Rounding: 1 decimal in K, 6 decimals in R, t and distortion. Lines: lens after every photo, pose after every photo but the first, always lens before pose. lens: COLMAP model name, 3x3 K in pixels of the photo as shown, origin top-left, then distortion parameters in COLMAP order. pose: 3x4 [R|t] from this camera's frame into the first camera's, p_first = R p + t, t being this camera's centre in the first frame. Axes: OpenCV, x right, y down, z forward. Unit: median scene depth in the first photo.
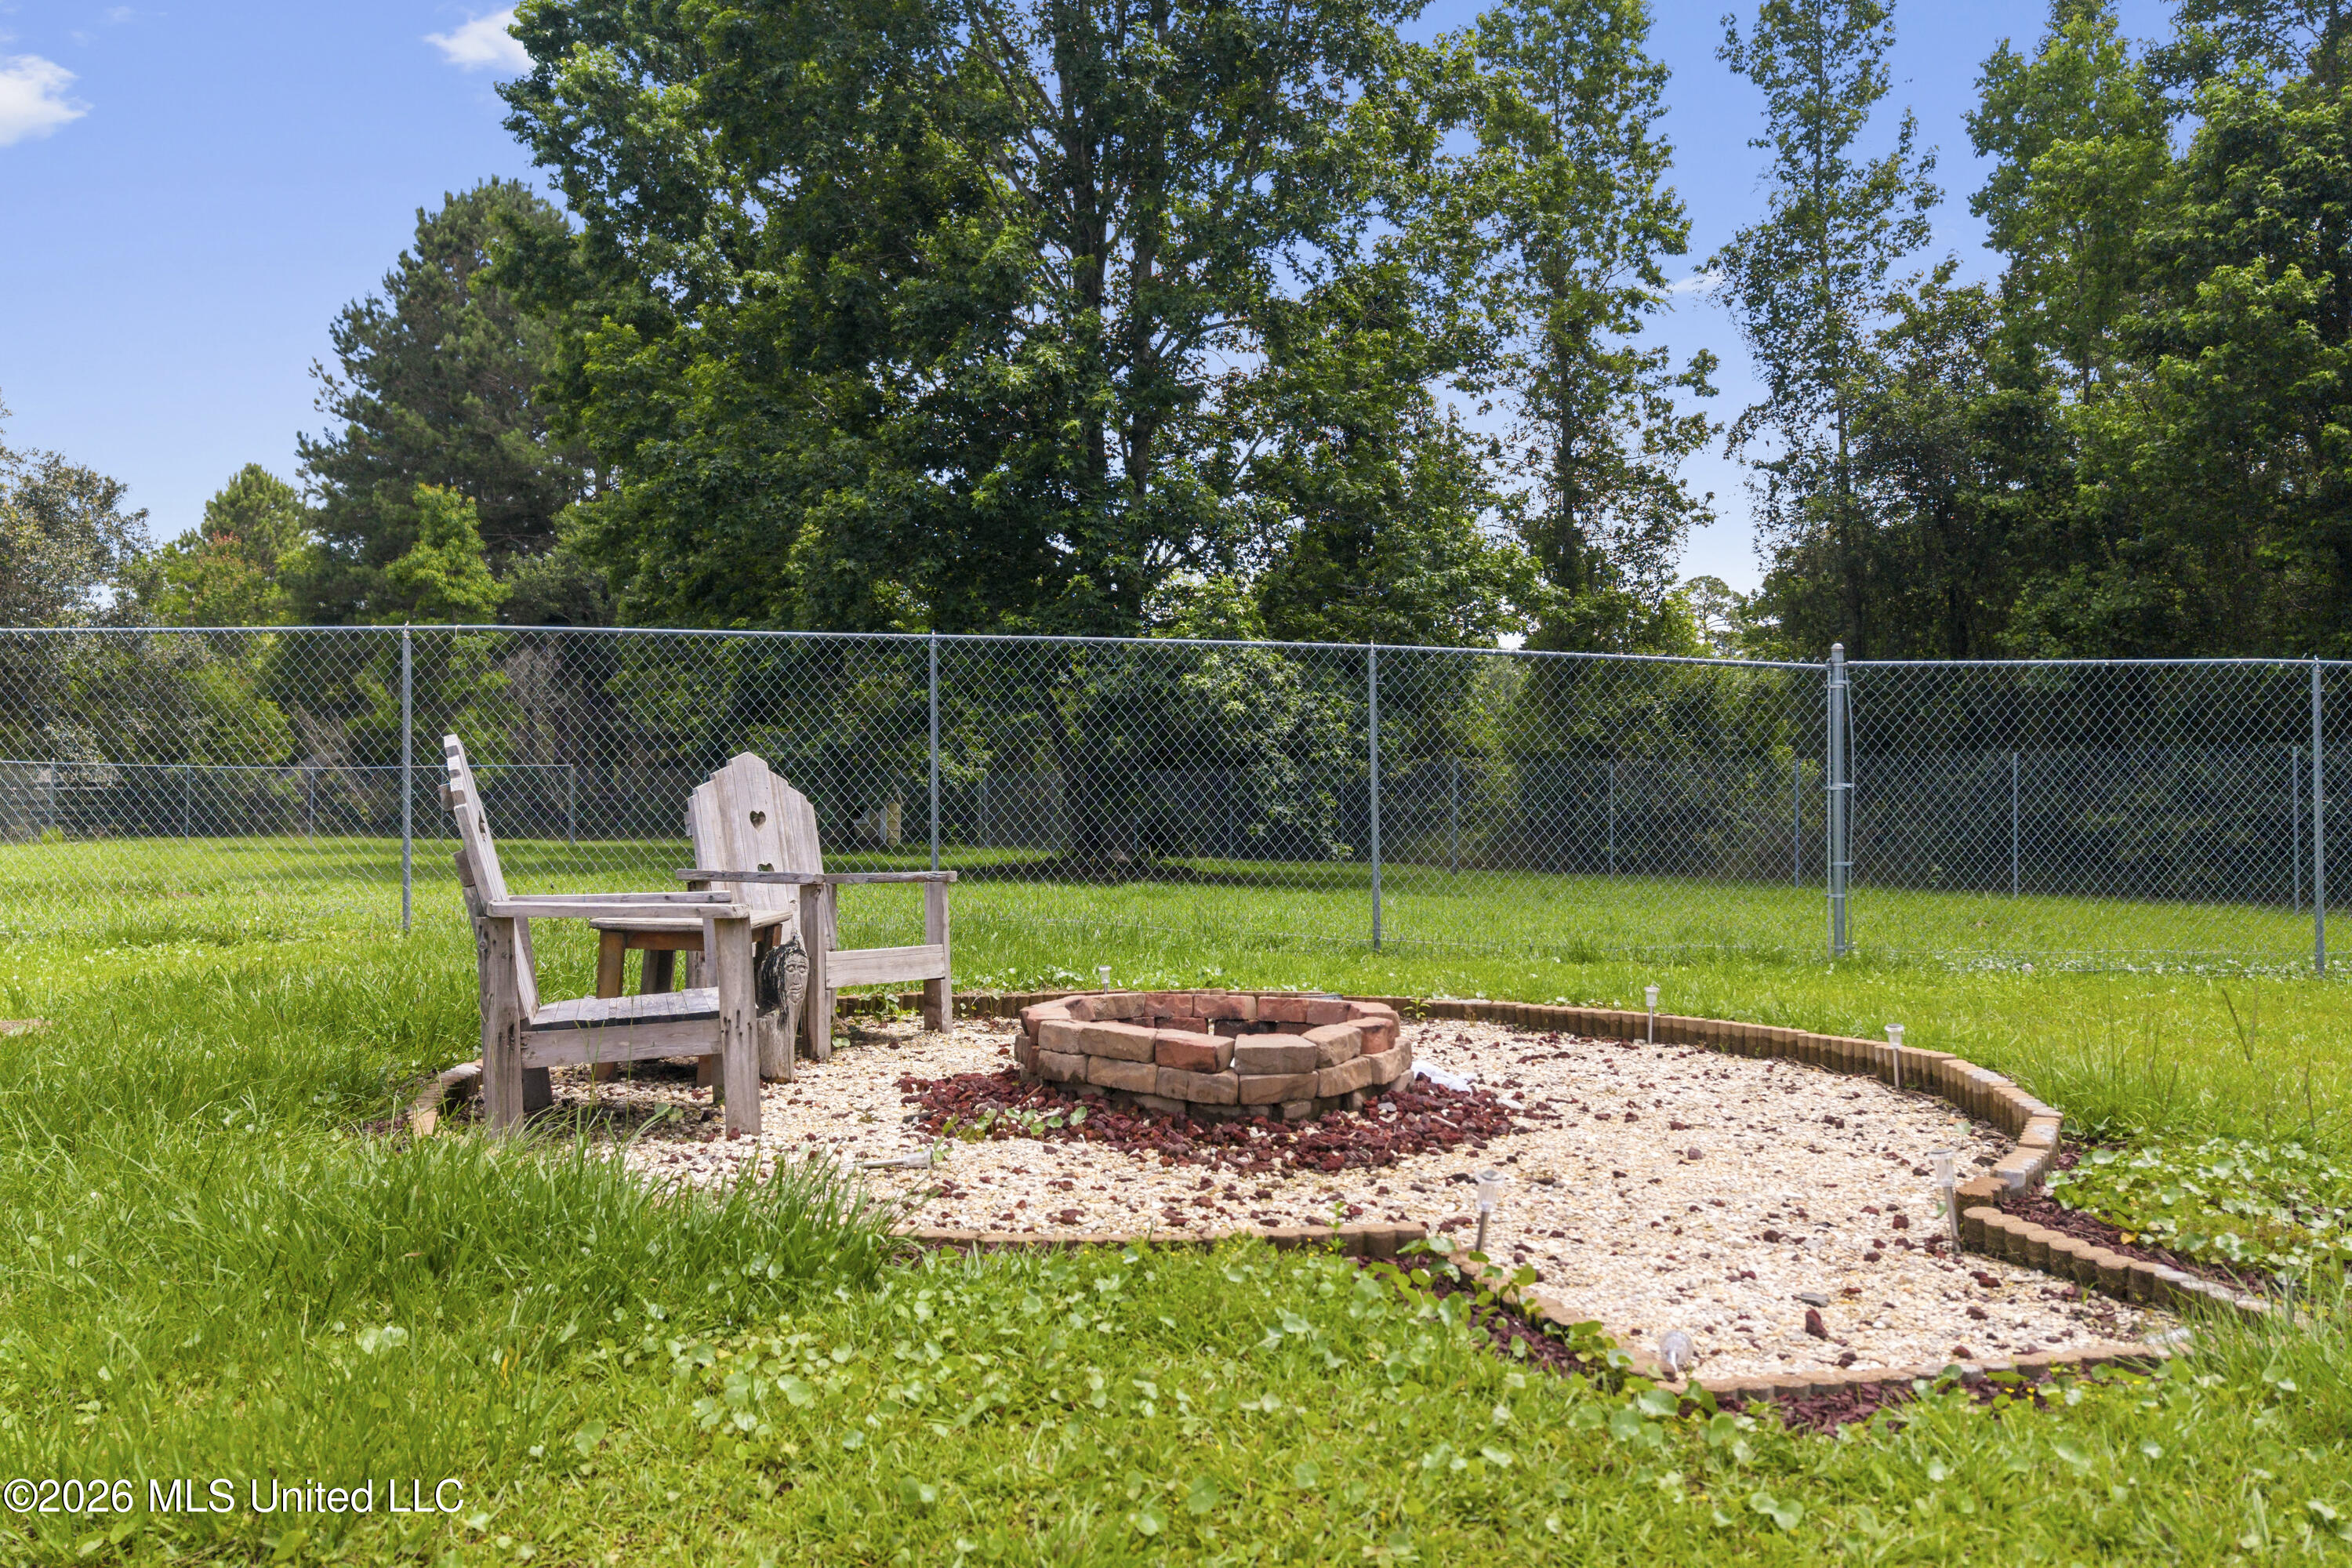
lens RADIAL K [[1858.1, 0, 1174.0], [0, 1858.1, 774.8], [0, 0, 1]] dist [0.059931, -0.086745]
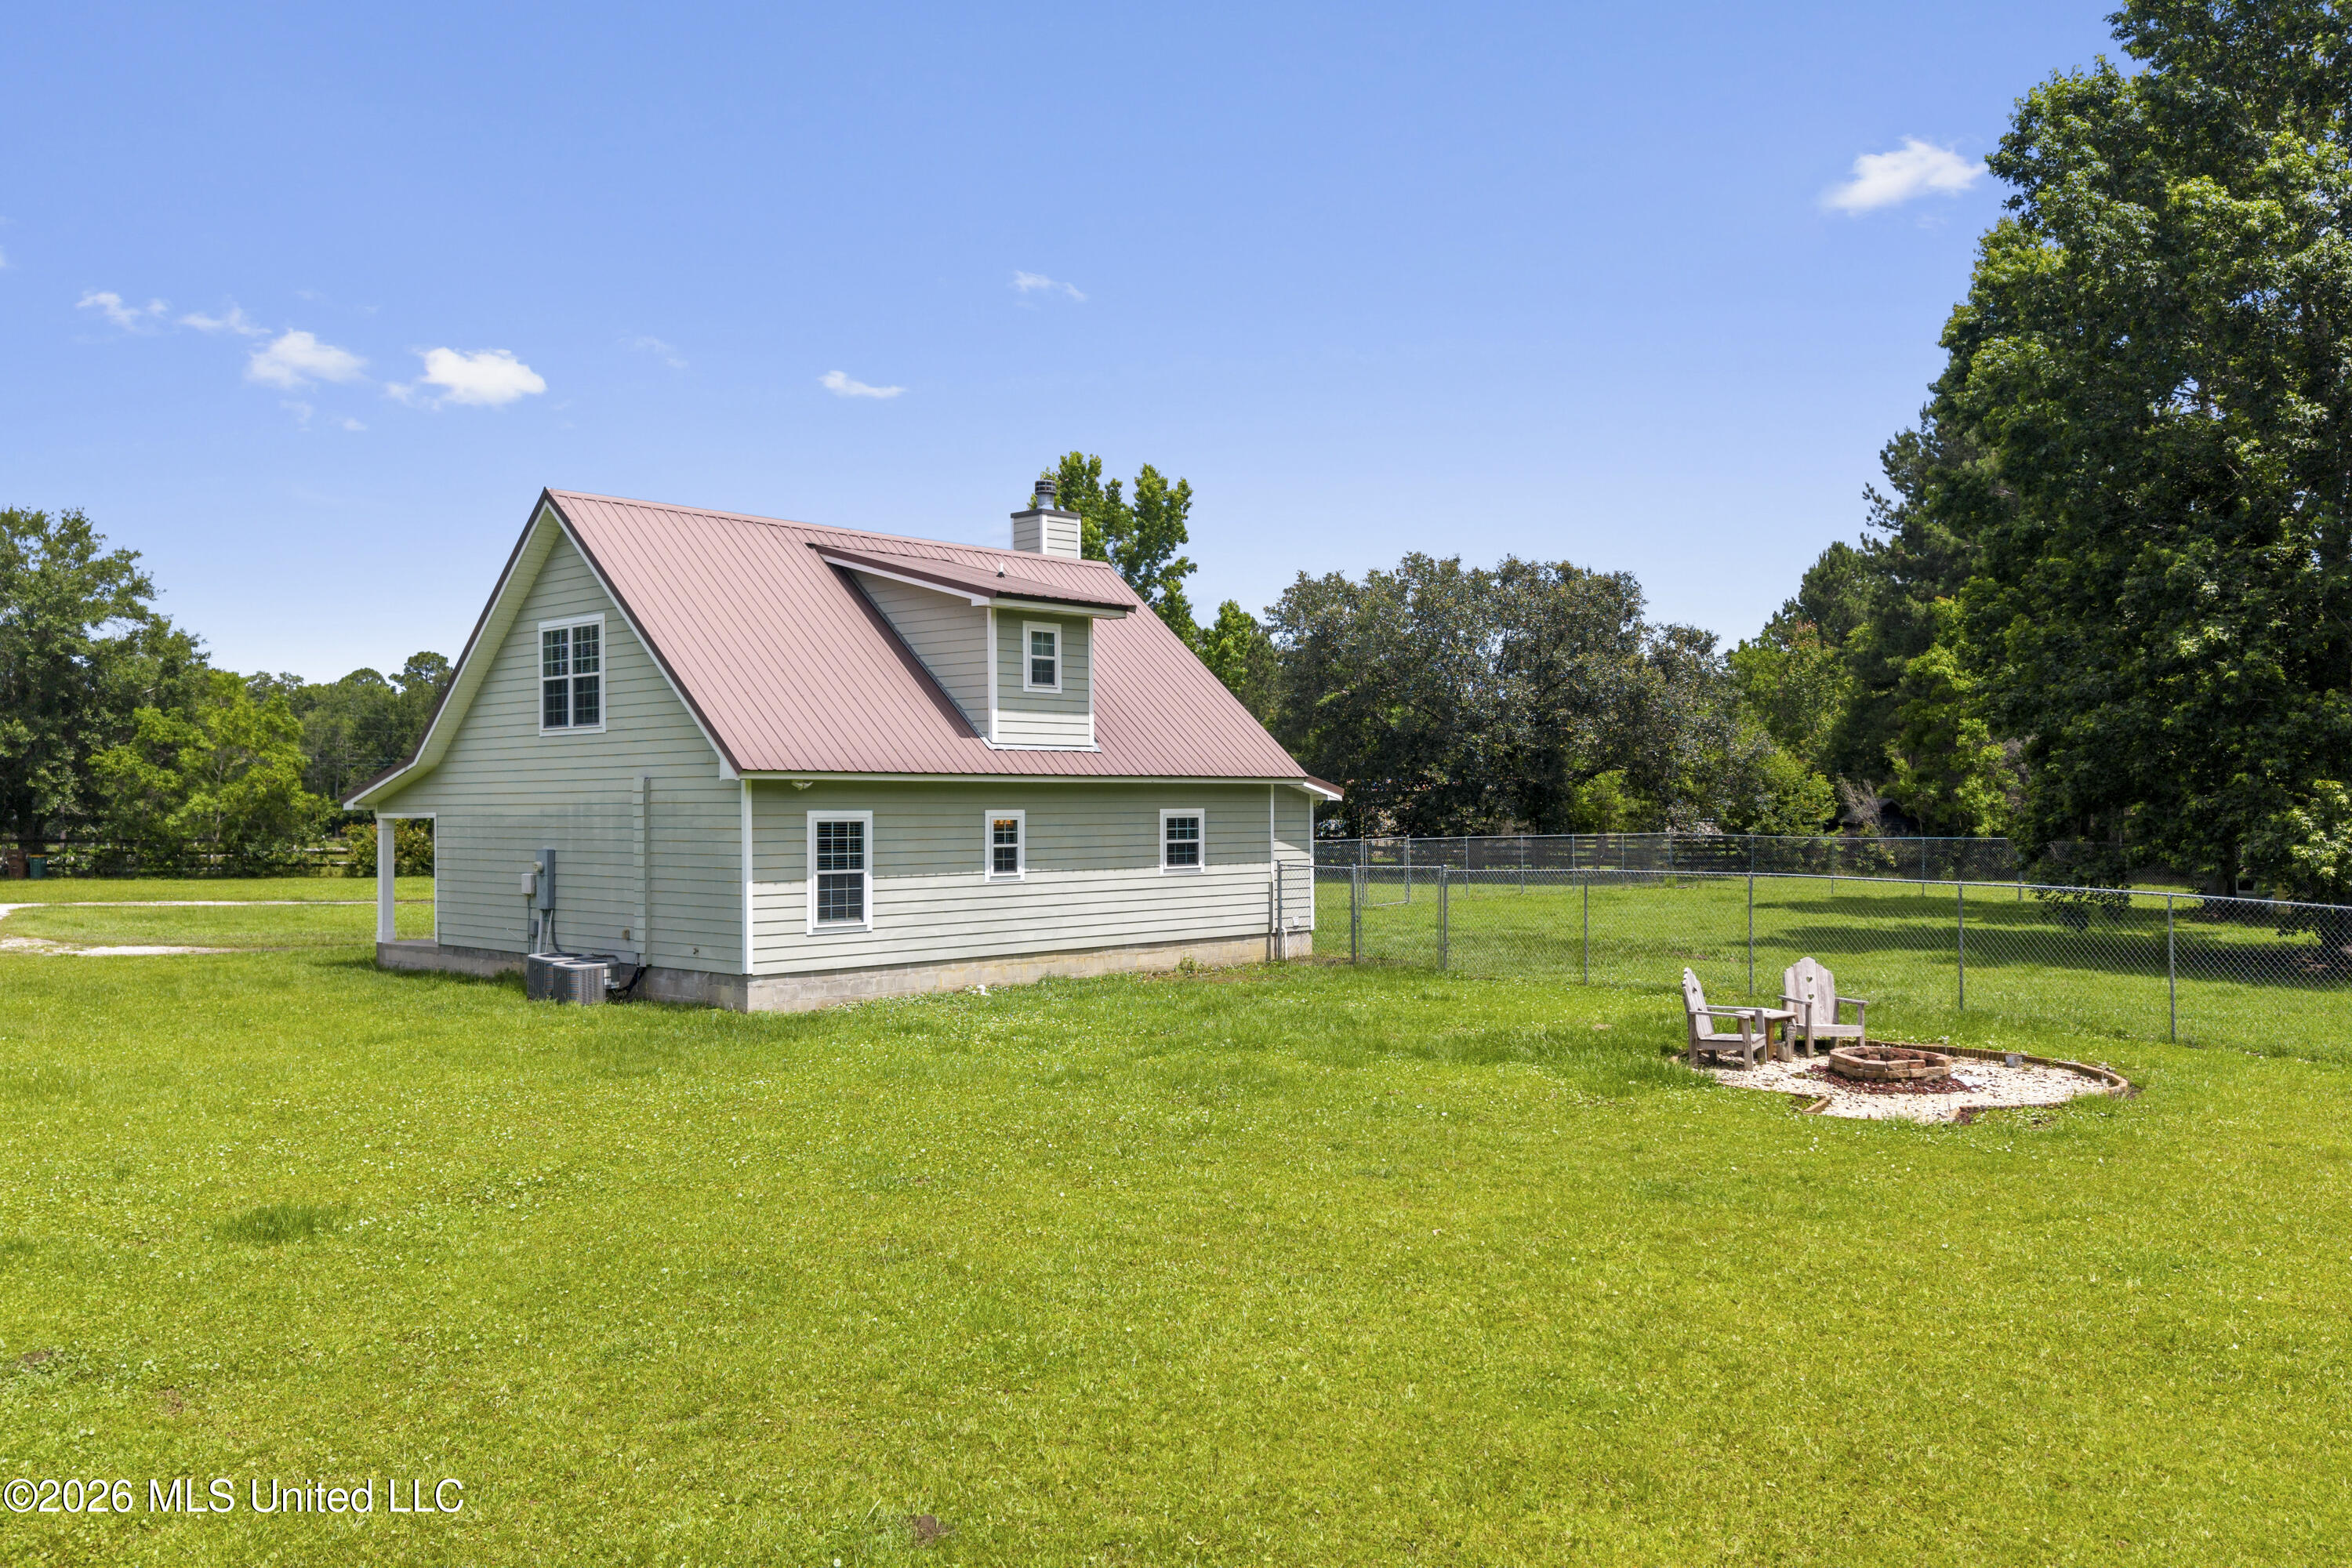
lens RADIAL K [[1858.1, 0, 1186.0], [0, 1858.1, 793.6], [0, 0, 1]] dist [0.059931, -0.086745]
pose [[0.688062, -0.005854, -0.725628, 0.165833], [0.015895, 0.999849, 0.007006, -0.040537], [0.725477, -0.016355, 0.688052, -0.235914]]
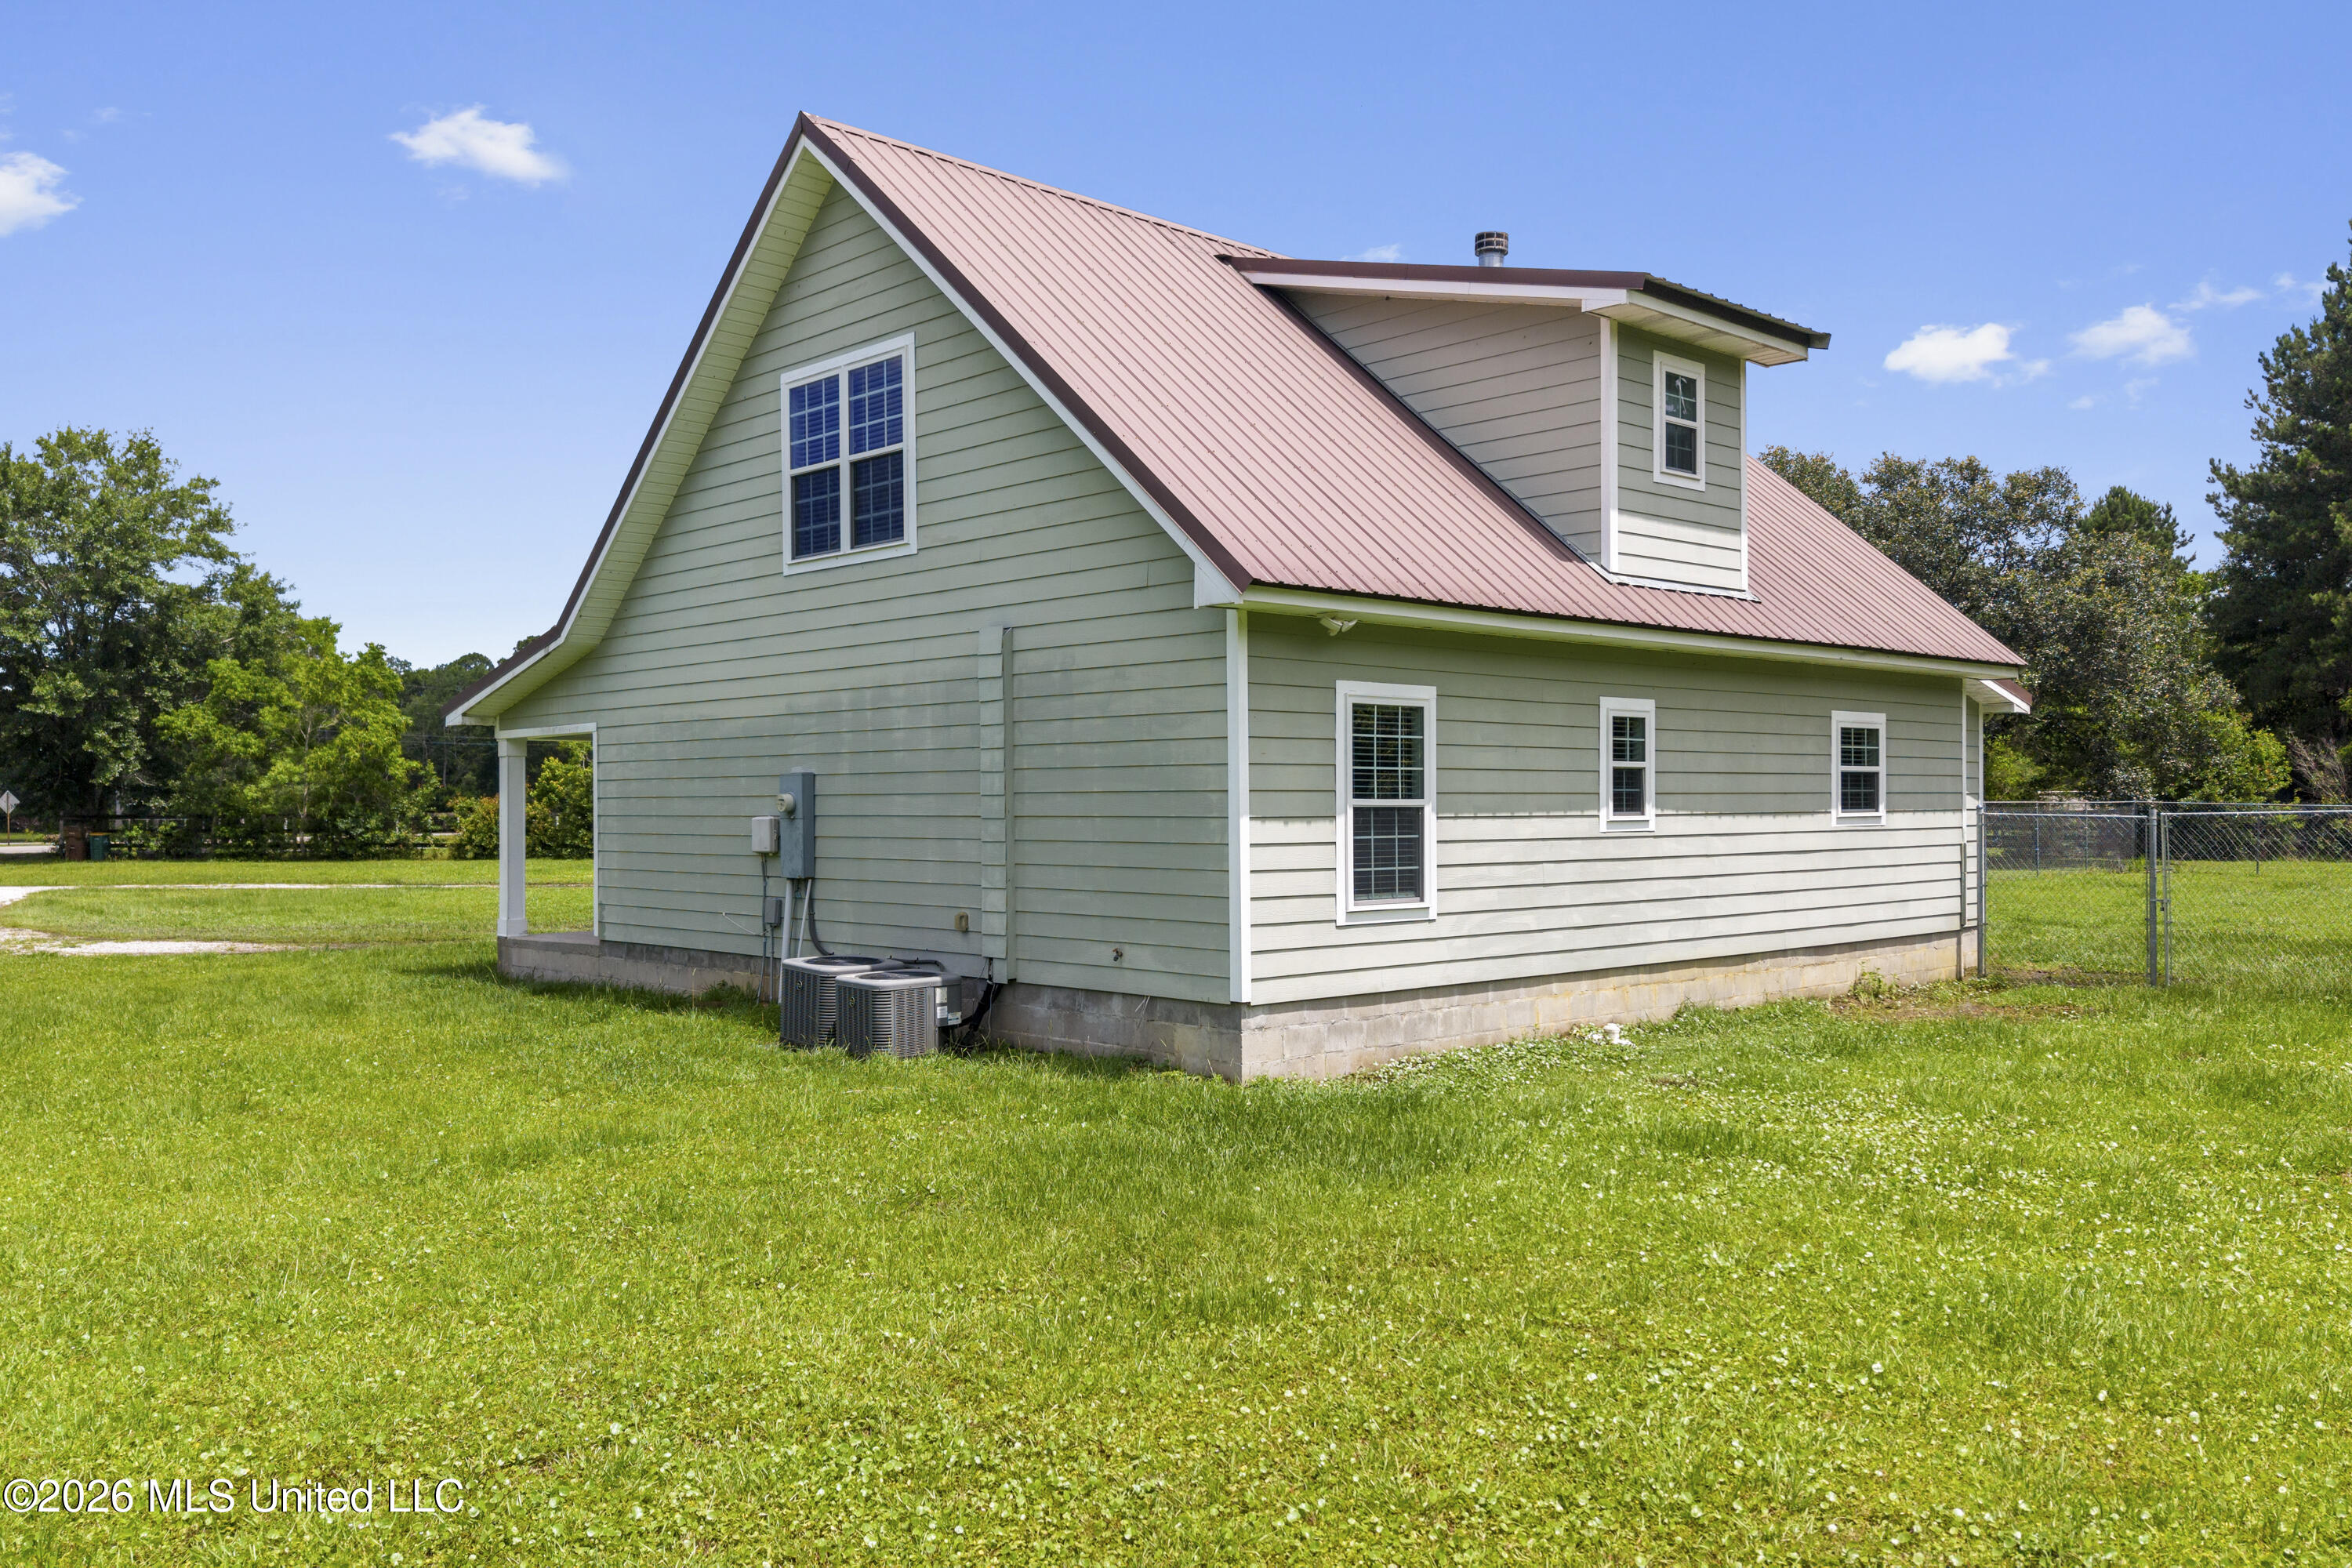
lens RADIAL K [[1858.1, 0, 1178.2], [0, 1858.1, 784.7], [0, 0, 1]] dist [0.059931, -0.086745]
pose [[0.649292, -0.008660, -0.760490, -0.072226], [0.016589, 0.999859, 0.002778, -0.022174], [0.760358, -0.014420, 0.649344, -0.152170]]
